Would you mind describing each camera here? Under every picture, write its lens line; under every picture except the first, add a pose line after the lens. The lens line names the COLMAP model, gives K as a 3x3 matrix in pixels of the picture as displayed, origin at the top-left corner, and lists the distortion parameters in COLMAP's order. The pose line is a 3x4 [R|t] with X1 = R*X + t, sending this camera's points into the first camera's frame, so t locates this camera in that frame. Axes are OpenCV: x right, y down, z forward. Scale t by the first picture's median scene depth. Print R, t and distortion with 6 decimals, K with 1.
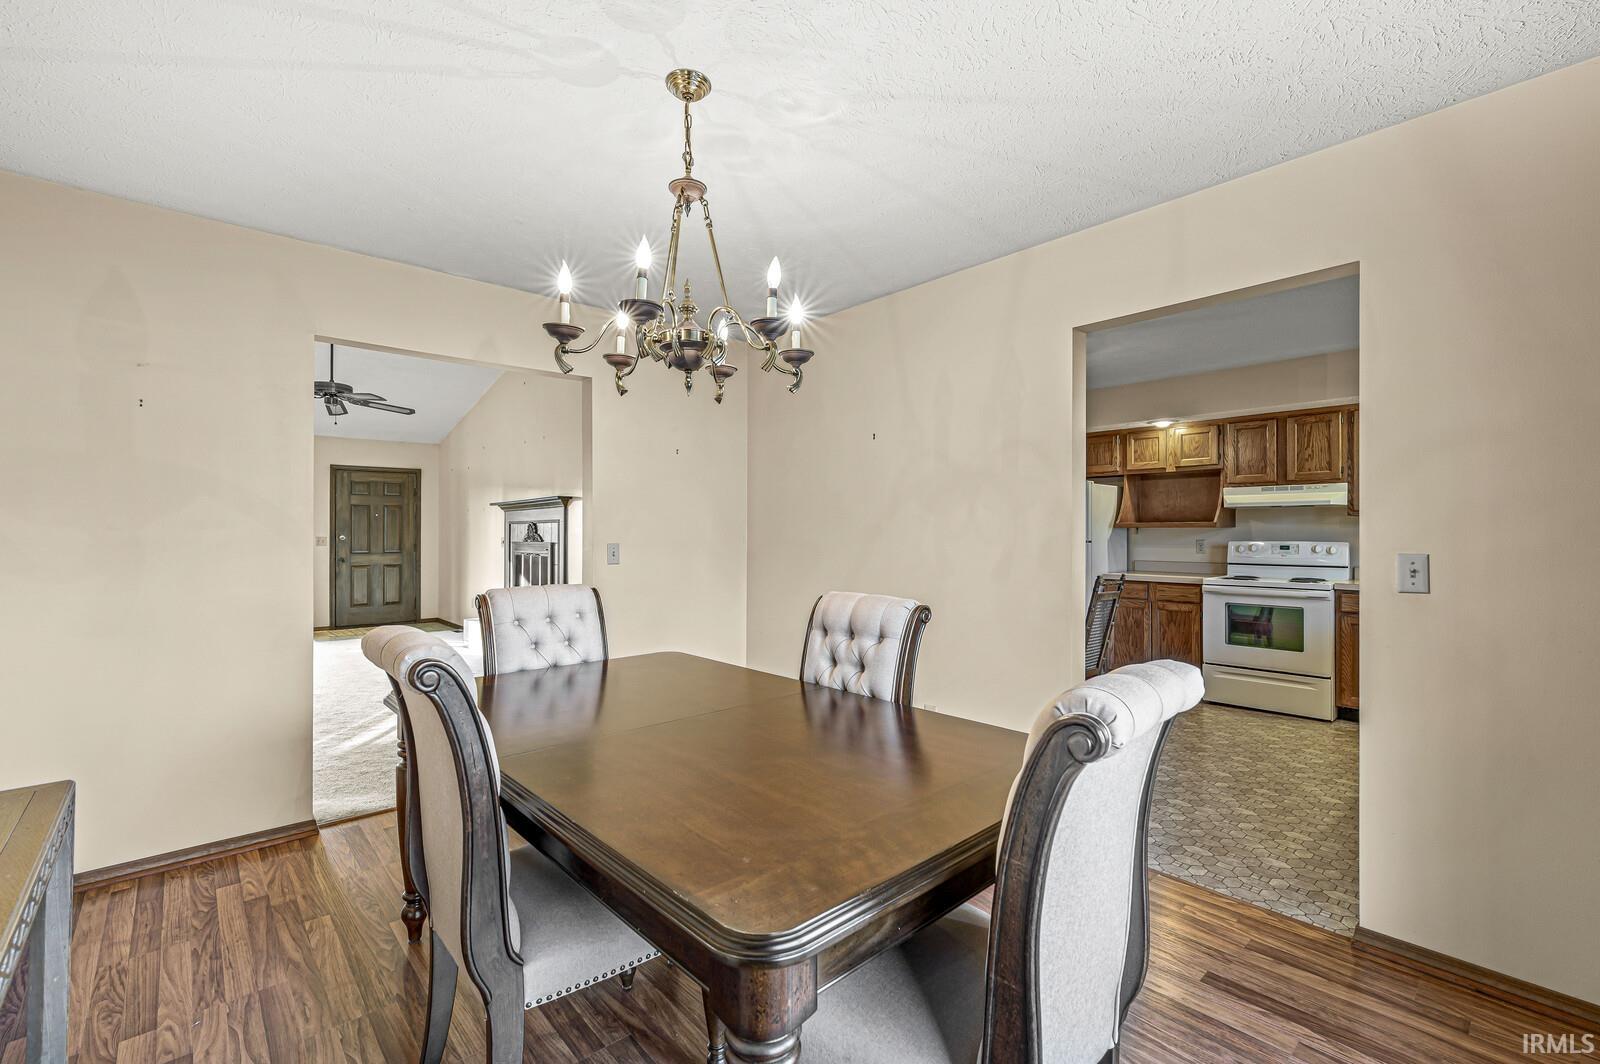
lens RADIAL K [[675.7, 0, 800.0], [0, 675.7, 532.0], [0, 0, 1]] dist [-0.004682, -0.000698]
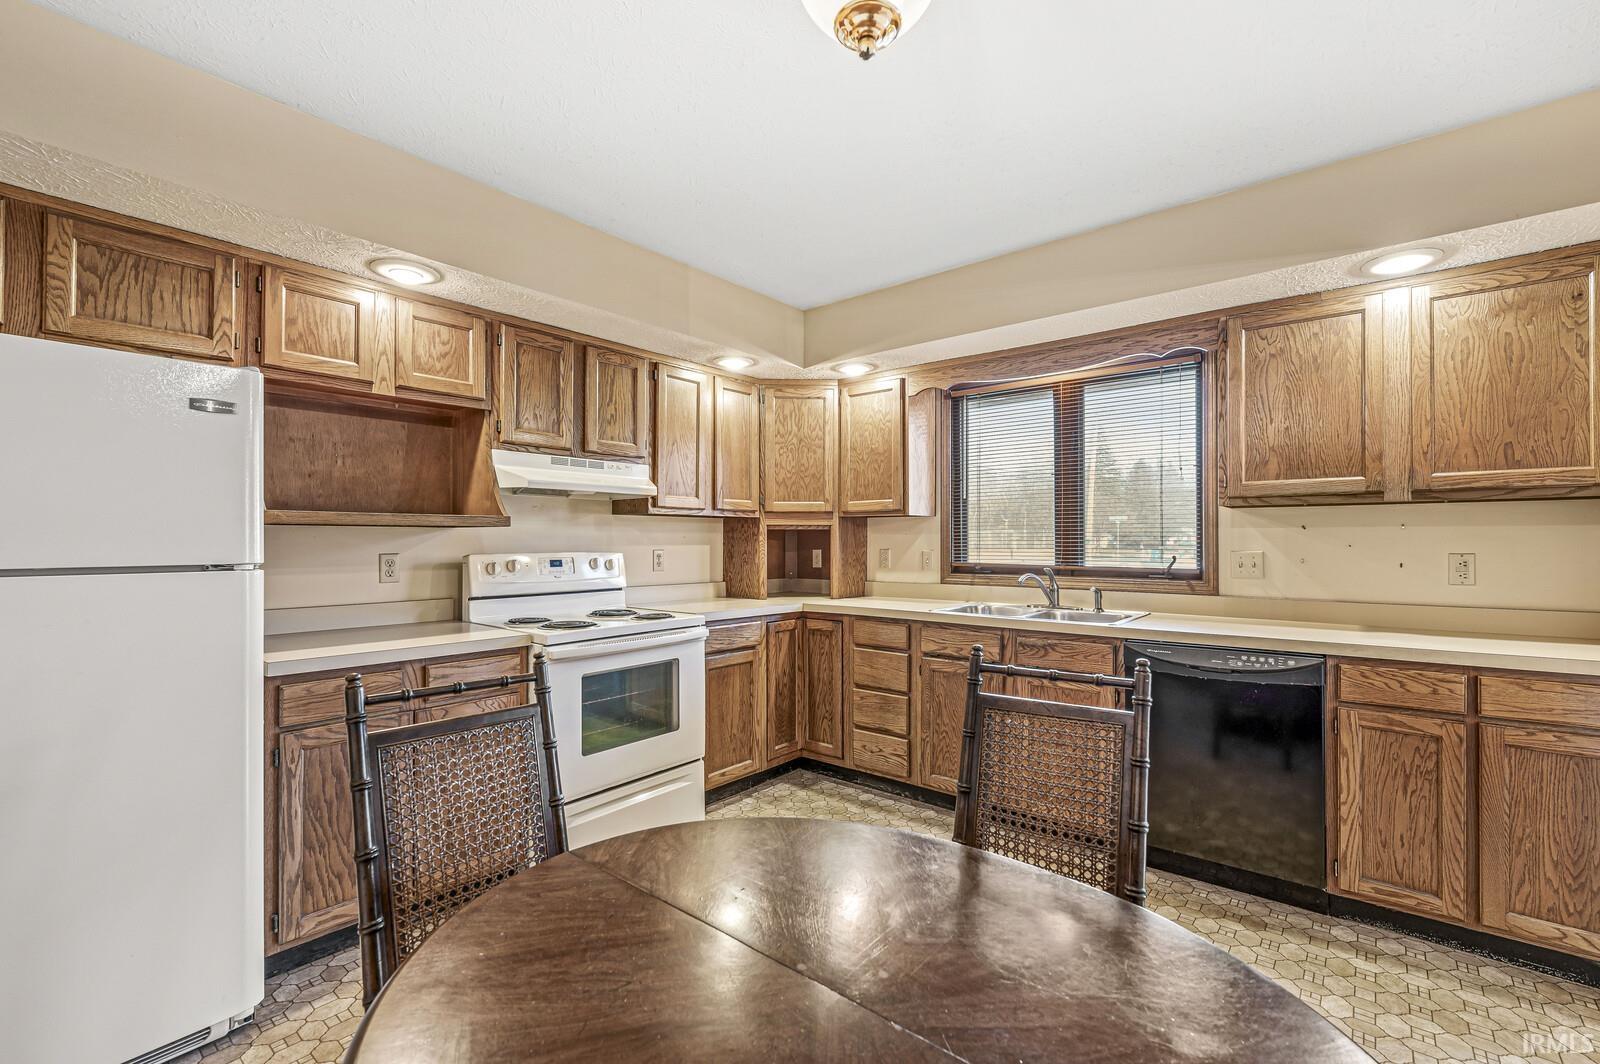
lens RADIAL K [[690.9, 0, 798.5], [0, 690.9, 537.7], [0, 0, 1]] dist [0.000790, 0.000029]
pose [[-0.141706, 0.005168, 0.989895, 0.082573], [0.001850, 0.999986, -0.004956, 0.003880], [-0.989907, 0.001129, -0.141713, 0.826321]]
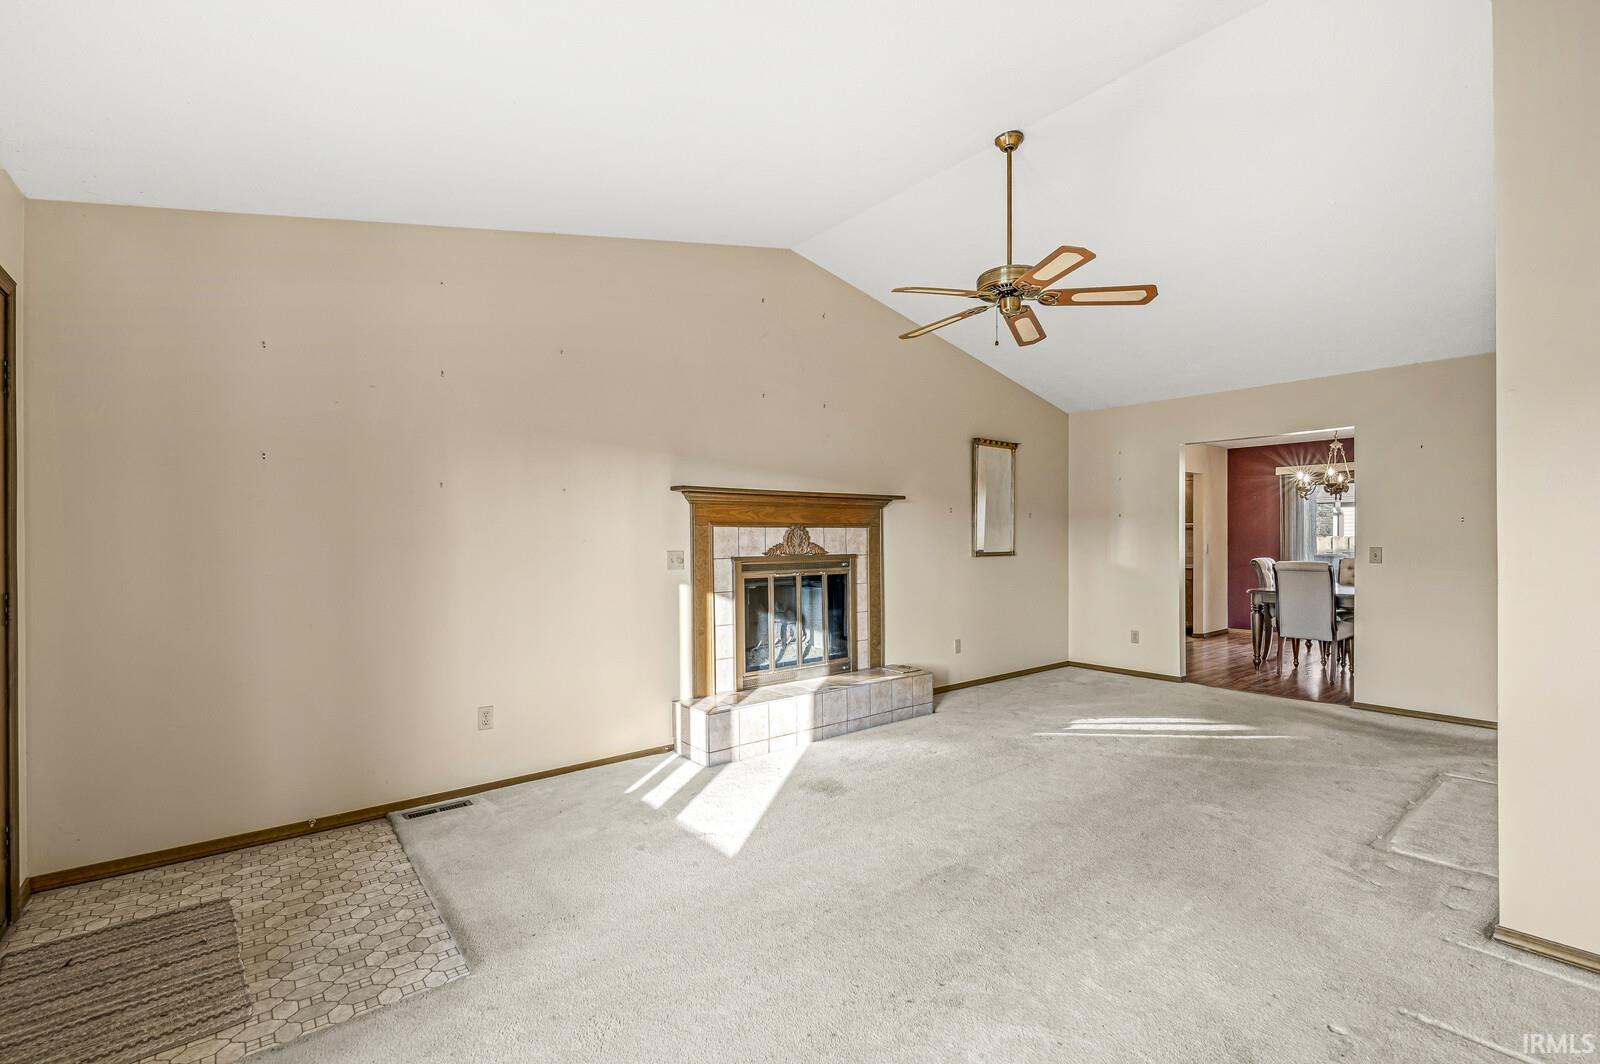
lens RADIAL K [[698.6, 0, 805.5], [0, 698.6, 550.7], [0, 0, 1]] dist [0.000845, 0.000160]
pose [[0.059225, -0.009884, 0.998196, -1.366699], [0.009726, 0.999909, 0.009324, 0.004246], [-0.998197, 0.009156, 0.059316, 1.203662]]
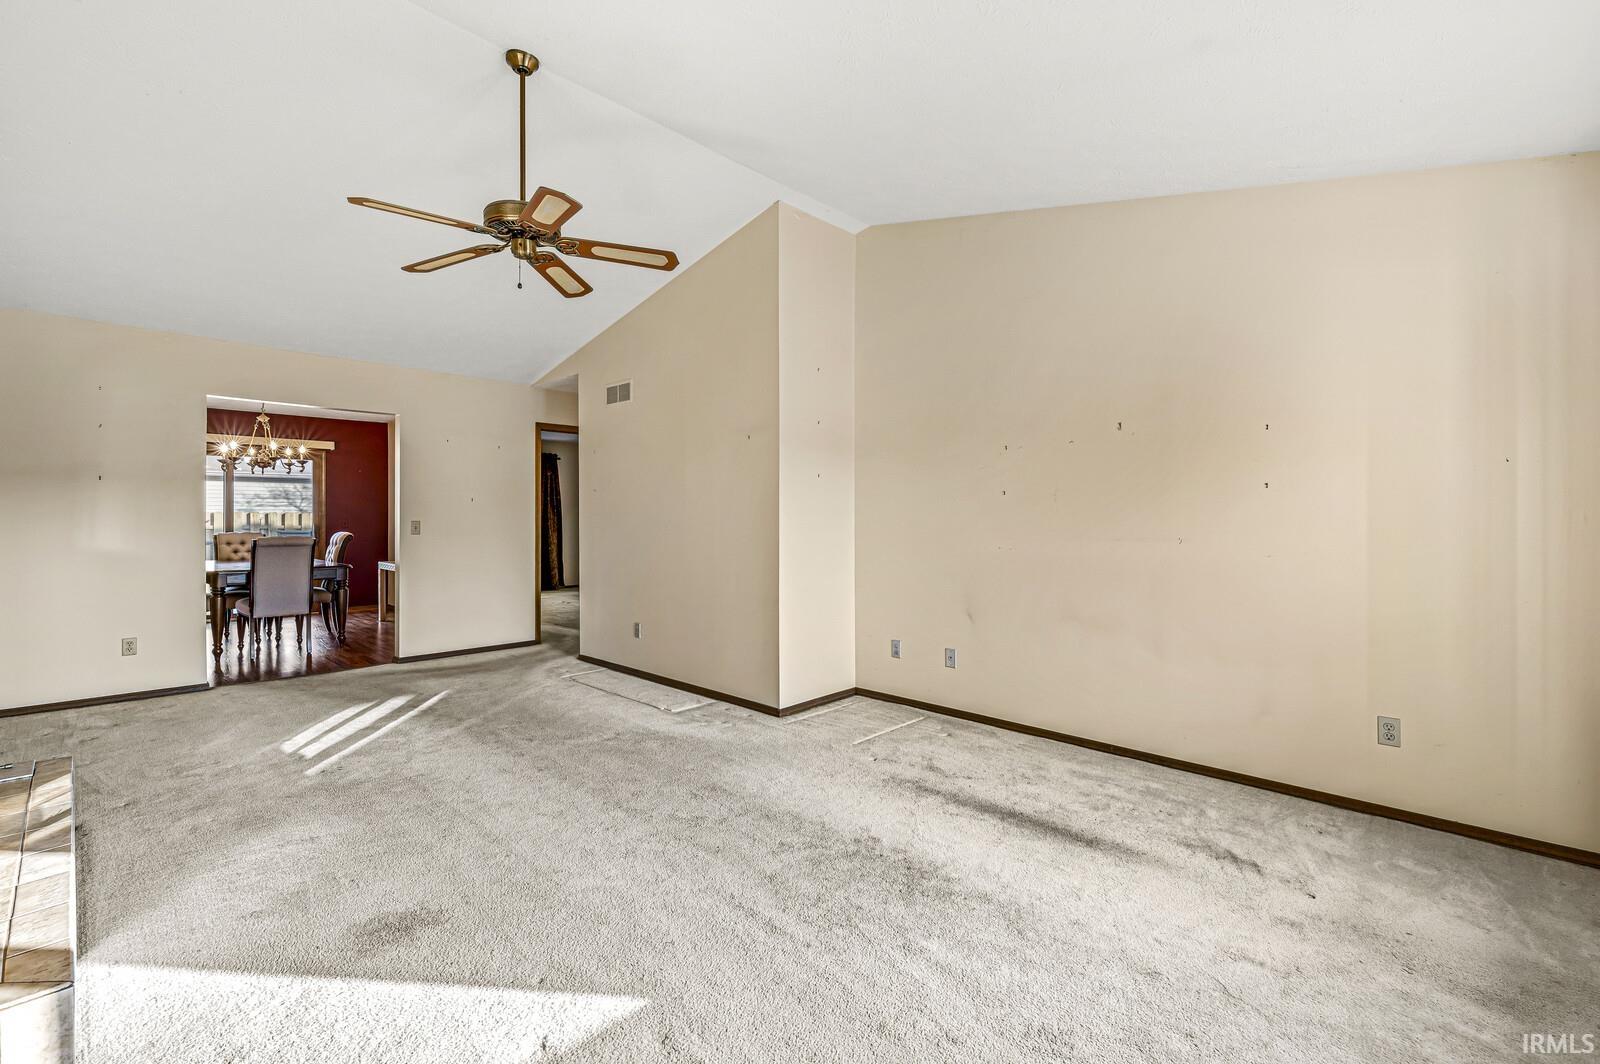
lens RADIAL K [[688.0, 0, 799.8], [0, 688.0, 521.1], [0, 0, 1]] dist [-0.000205, 0.000030]
pose [[-0.997386, -0.000997, -0.072250, -0.915330], [-0.001708, 0.999951, 0.009782, 0.003428], [0.072236, 0.009880, -0.997339, 1.612672]]
